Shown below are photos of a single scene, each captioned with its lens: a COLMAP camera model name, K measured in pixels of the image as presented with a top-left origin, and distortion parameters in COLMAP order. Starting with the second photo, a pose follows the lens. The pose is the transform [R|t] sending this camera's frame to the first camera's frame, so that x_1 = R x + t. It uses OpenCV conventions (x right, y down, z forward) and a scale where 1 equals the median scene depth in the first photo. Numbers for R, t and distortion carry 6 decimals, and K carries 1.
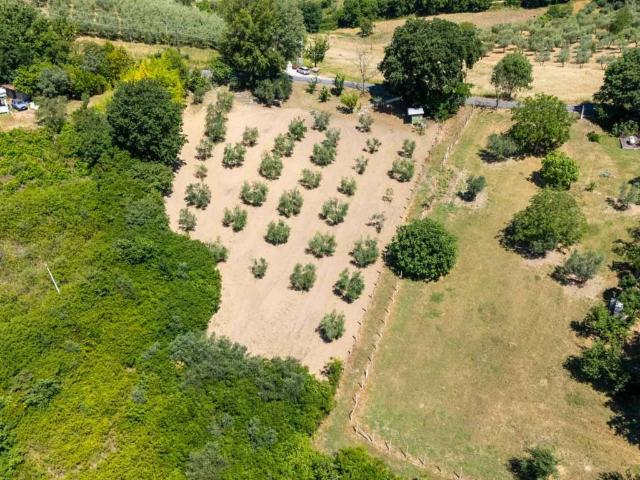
lens RADIAL K [[618.3, 0, 320.0], [0, 618.3, 240.0], [0, 0, 1]] dist [0.009085, 0.001458]
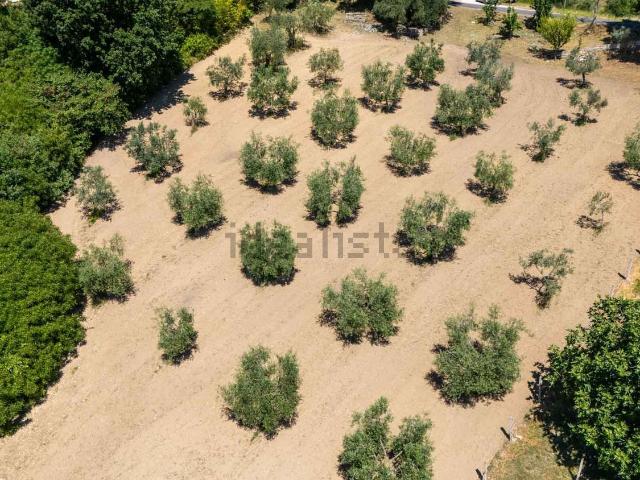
lens RADIAL K [[618.3, 0, 320.0], [0, 618.3, 240.0], [0, 0, 1]] dist [0.009085, 0.001458]
pose [[0.920520, 0.161958, -0.355546, 0.095110], [-0.187879, 0.981403, -0.039375, -0.011373], [0.342557, 0.103045, 0.933829, 0.615379]]
